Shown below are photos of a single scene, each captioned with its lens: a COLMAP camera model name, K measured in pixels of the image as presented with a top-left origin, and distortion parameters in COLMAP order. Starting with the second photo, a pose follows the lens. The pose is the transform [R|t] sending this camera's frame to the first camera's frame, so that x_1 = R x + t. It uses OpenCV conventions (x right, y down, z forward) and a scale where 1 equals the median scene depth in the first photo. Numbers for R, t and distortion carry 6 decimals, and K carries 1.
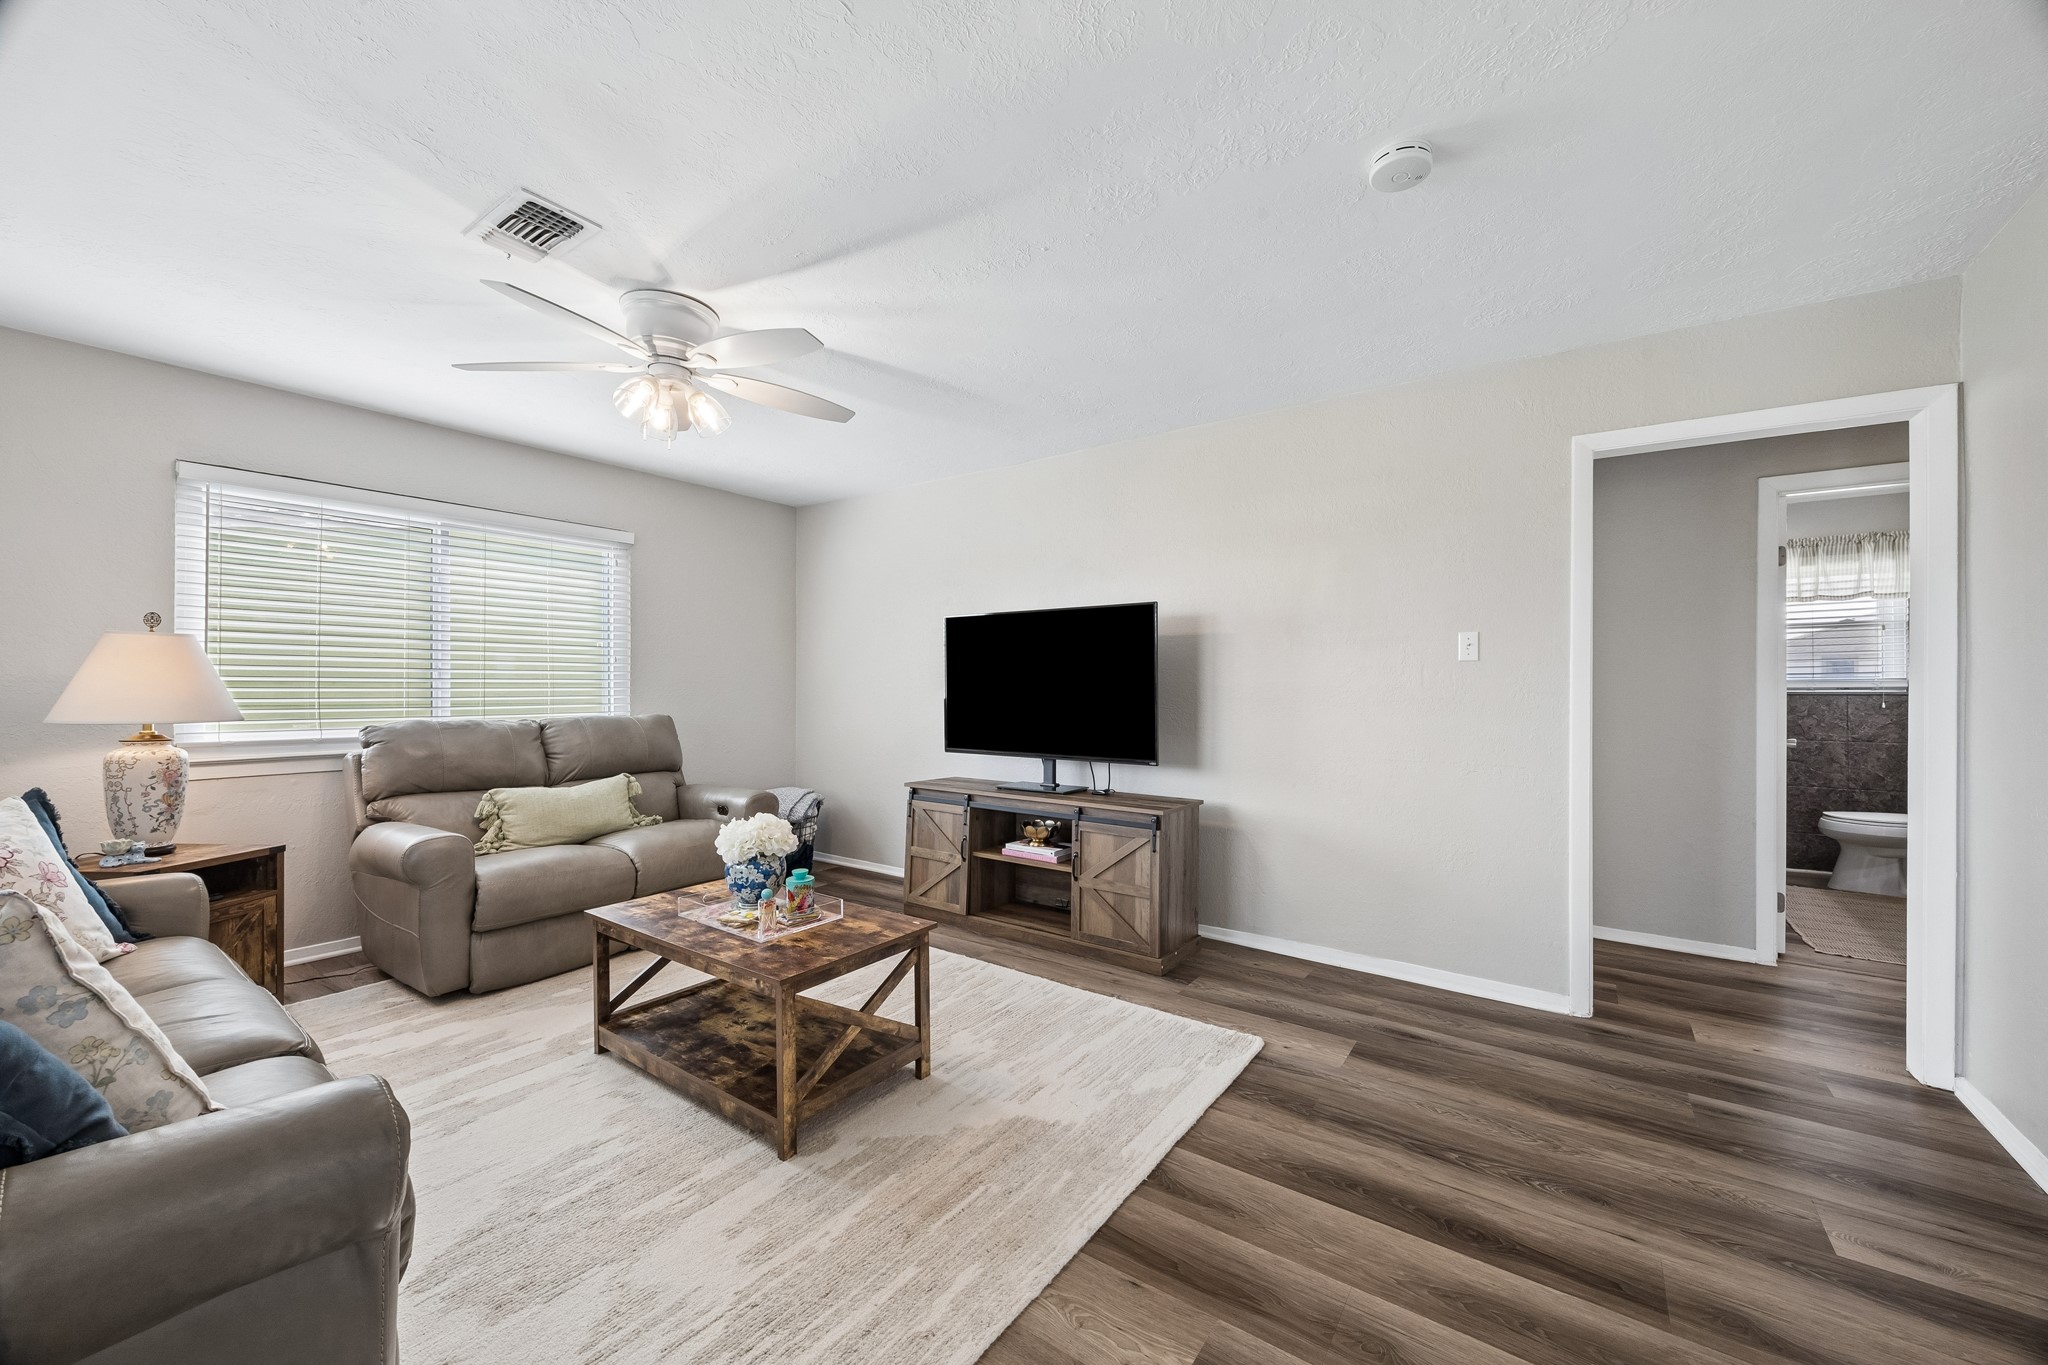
lens RADIAL K [[787.7, 0, 1031.8], [0, 787.7, 681.9], [0, 0, 1]] dist [-0.001925, -0.000043]
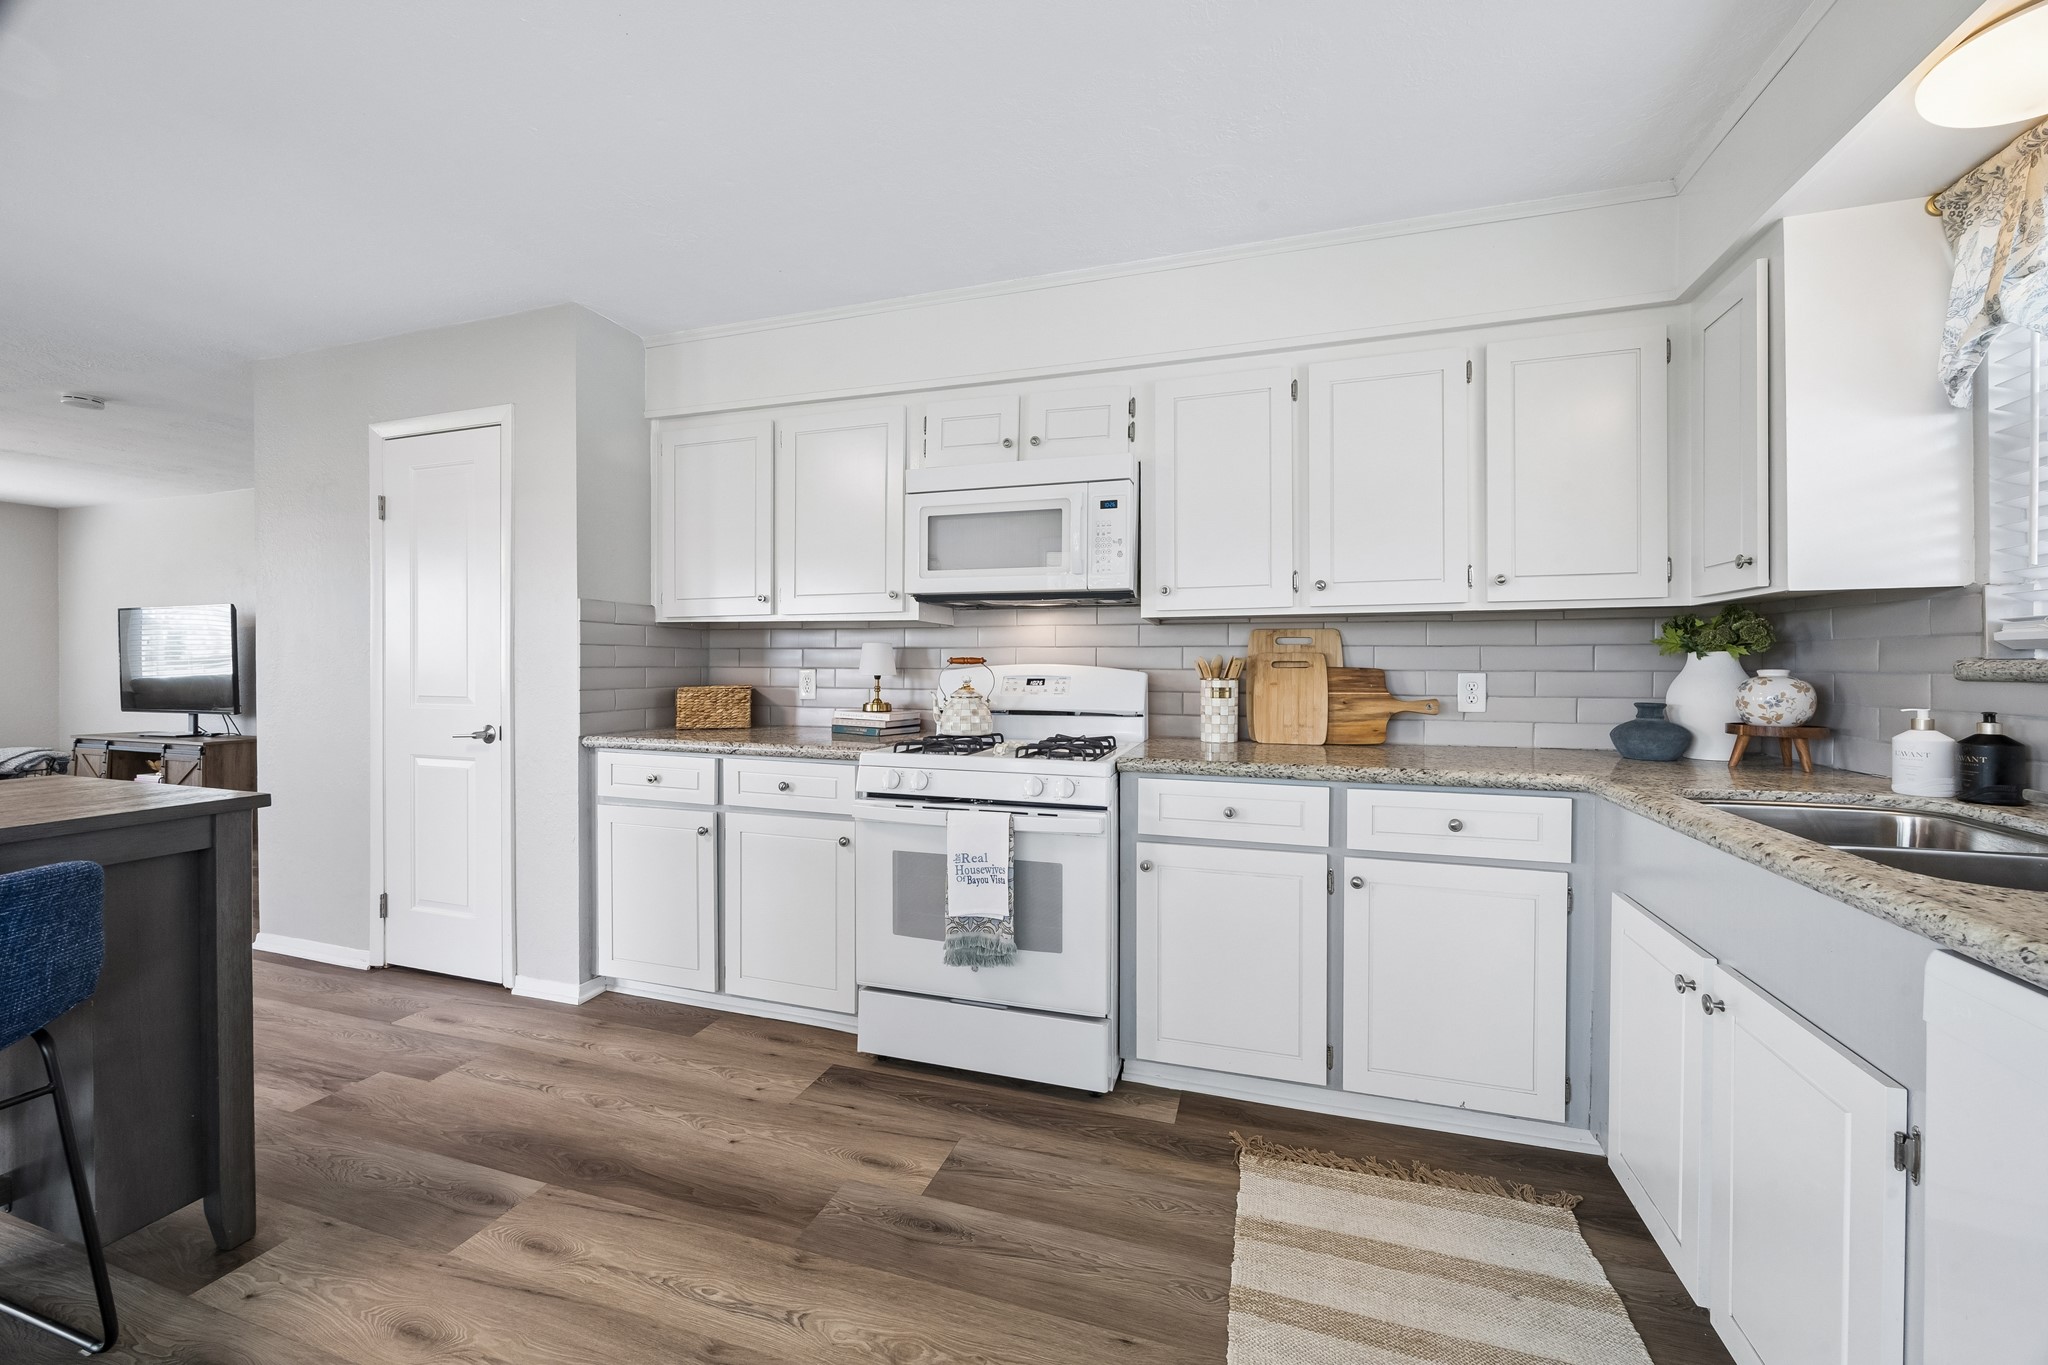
lens RADIAL K [[787.7, 0, 1031.8], [0, 787.7, 681.9], [0, 0, 1]] dist [-0.001925, -0.000043]
pose [[0.951940, -0.012335, 0.306035, 1.539314], [0.002764, 0.999494, 0.031687, 0.006693], [-0.306271, -0.029318, 0.951493, -1.155391]]
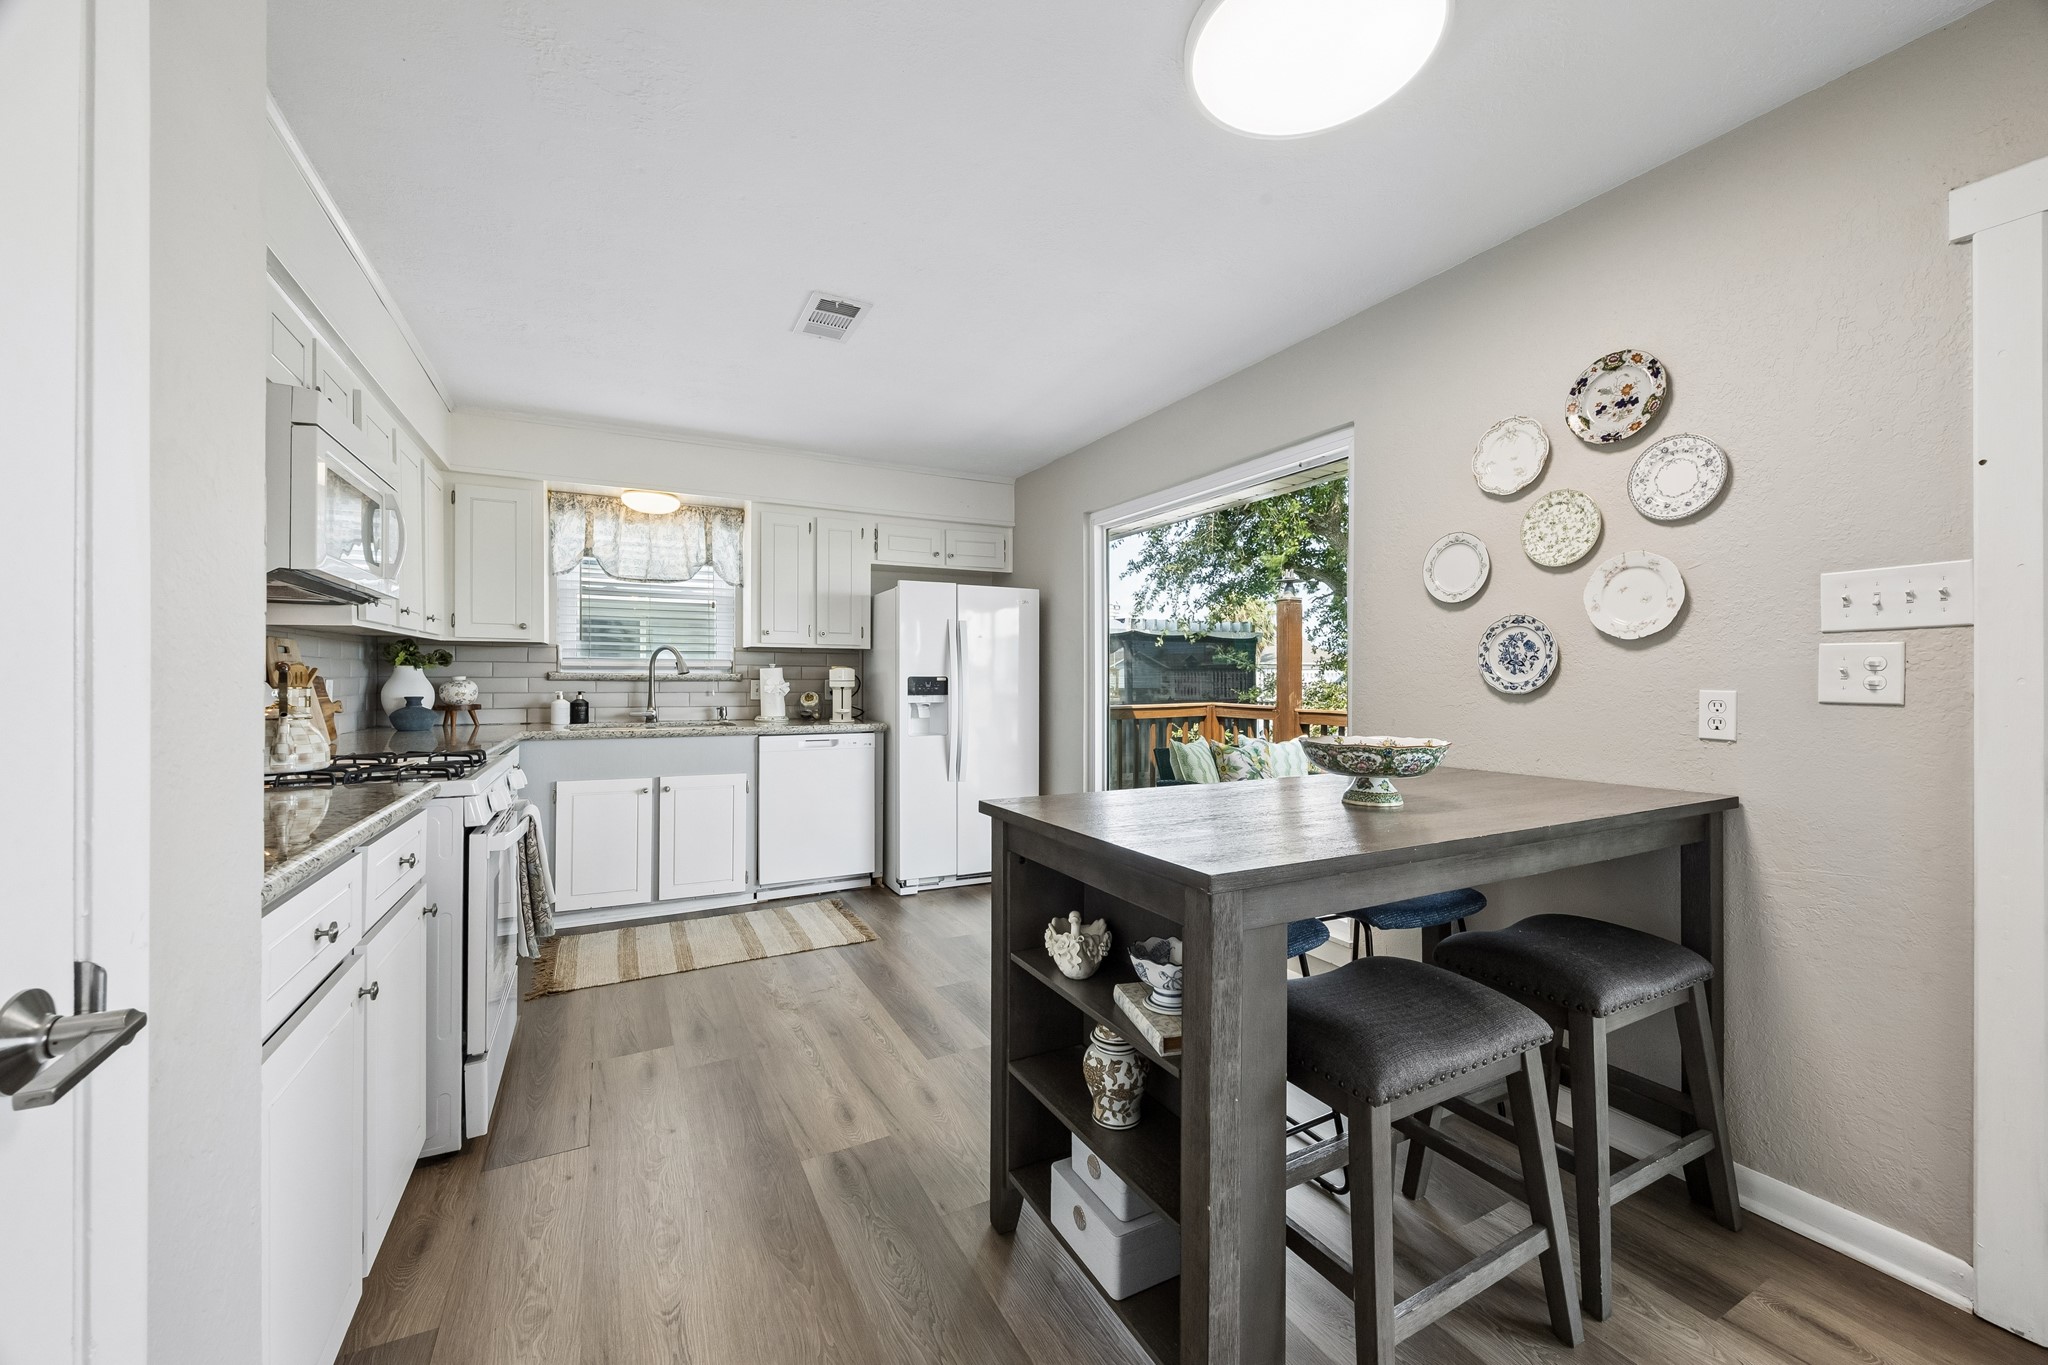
lens RADIAL K [[787.7, 0, 1031.8], [0, 787.7, 681.9], [0, 0, 1]] dist [-0.001925, -0.000043]
pose [[-0.891891, -0.012572, 0.452076, 0.814072], [-0.012554, 0.999917, 0.003039, 0.012629], [-0.452077, -0.002965, -0.891974, 0.189228]]
